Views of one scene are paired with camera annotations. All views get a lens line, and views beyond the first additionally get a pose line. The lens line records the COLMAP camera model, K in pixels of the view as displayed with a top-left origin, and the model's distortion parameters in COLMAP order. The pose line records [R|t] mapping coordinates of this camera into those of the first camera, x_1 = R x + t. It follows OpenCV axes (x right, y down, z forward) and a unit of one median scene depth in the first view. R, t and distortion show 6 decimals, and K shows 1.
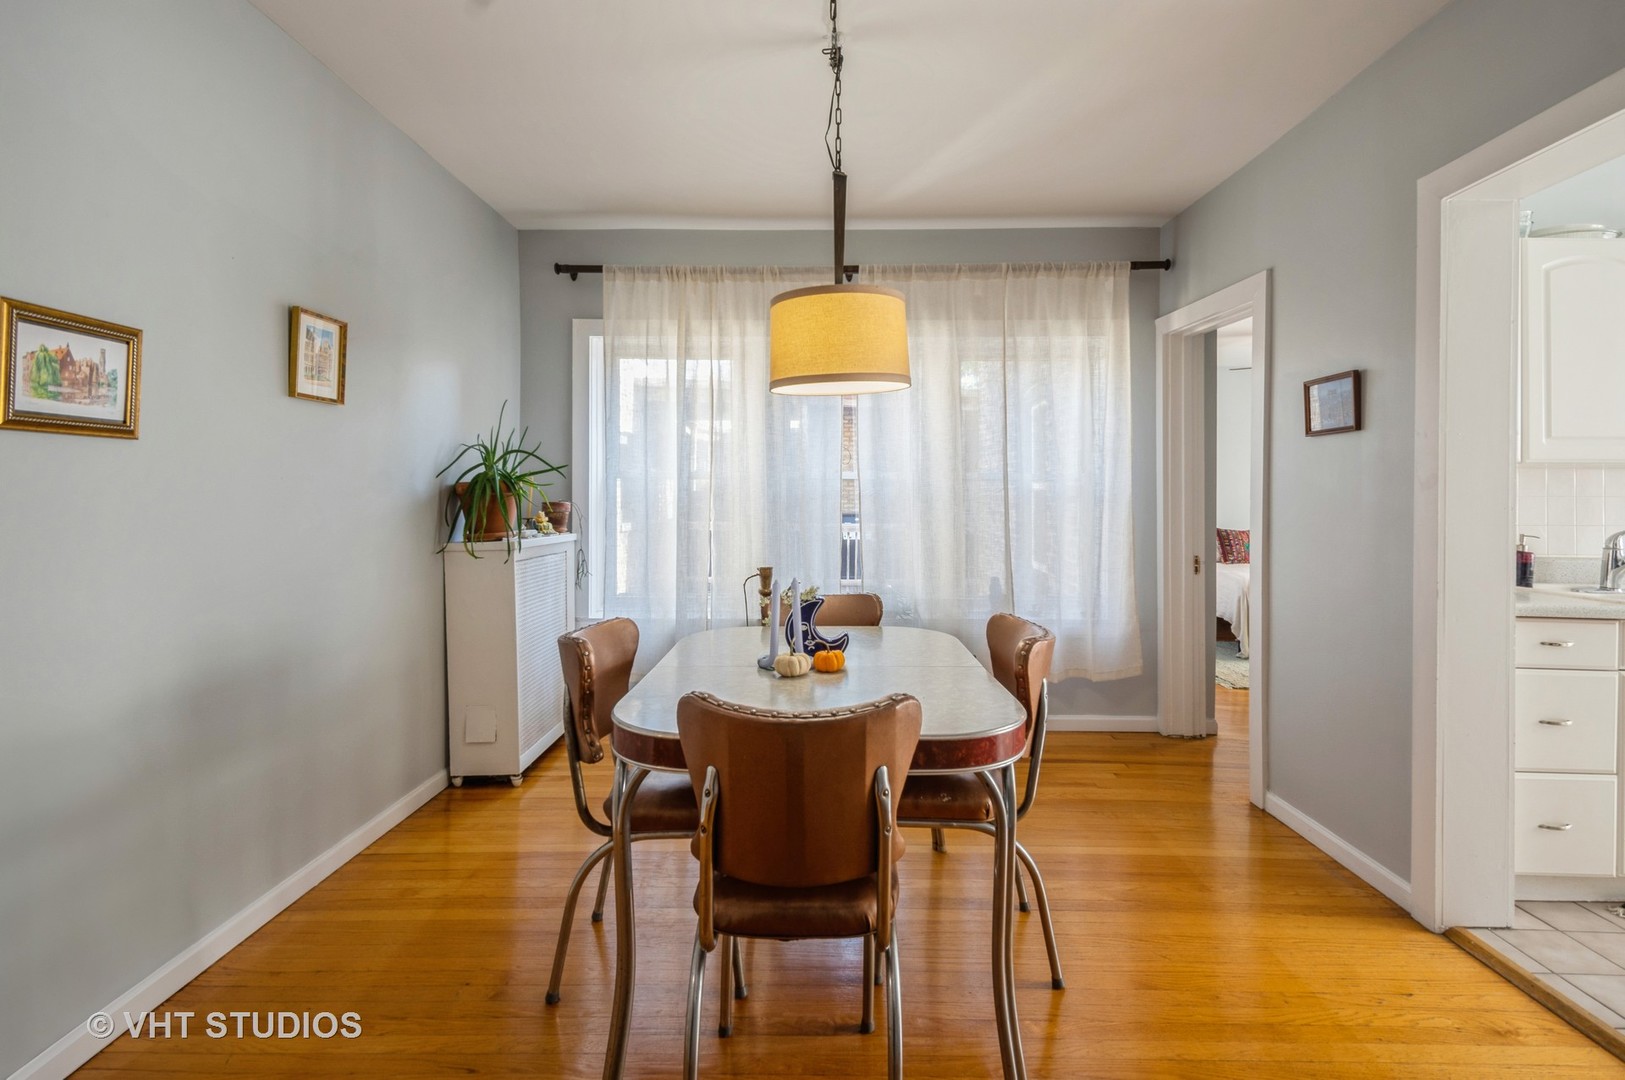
lens RADIAL K [[733.2, 0, 820.2], [0, 733.2, 499.2], [0, 0, 1]] dist [0.016329, -0.008078]
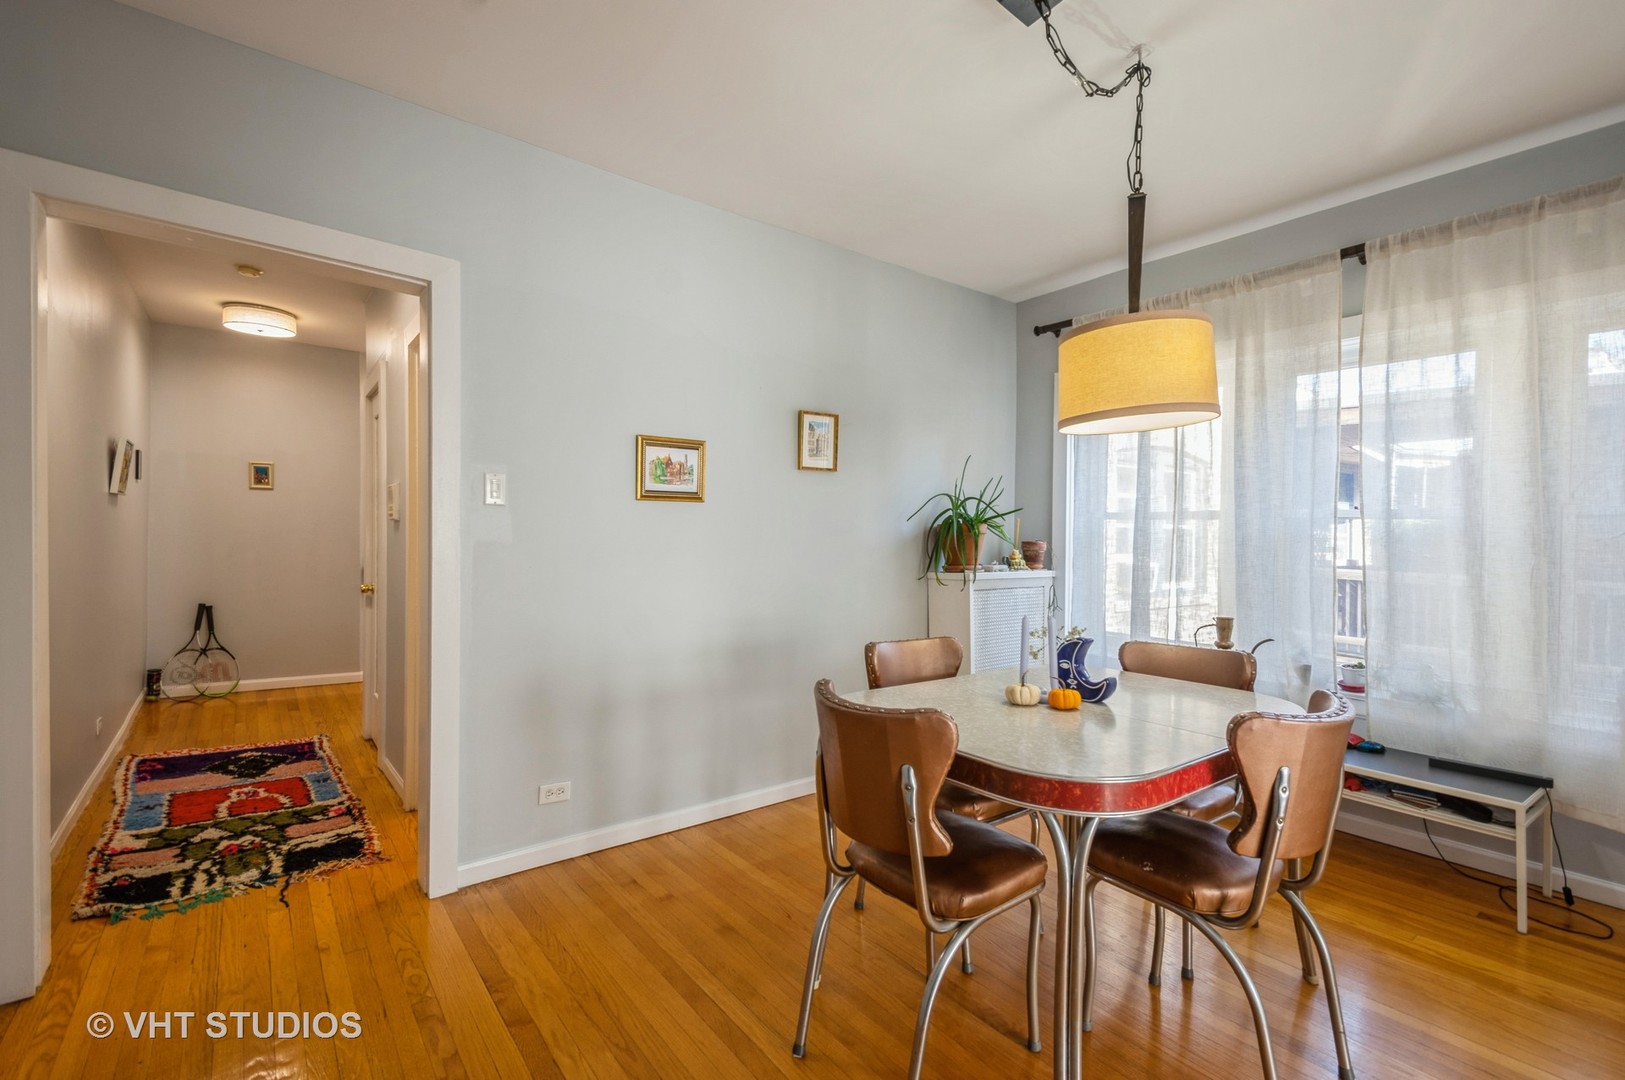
lens RADIAL K [[733.2, 0, 807.6], [0, 733.2, 546.9], [0, 0, 1]] dist [0.016329, -0.008078]
pose [[0.609919, 0.018596, -0.792245, 0.374698], [-0.012420, 0.999826, 0.013908, 0.000510], [0.792366, 0.001357, 0.610044, 0.061126]]
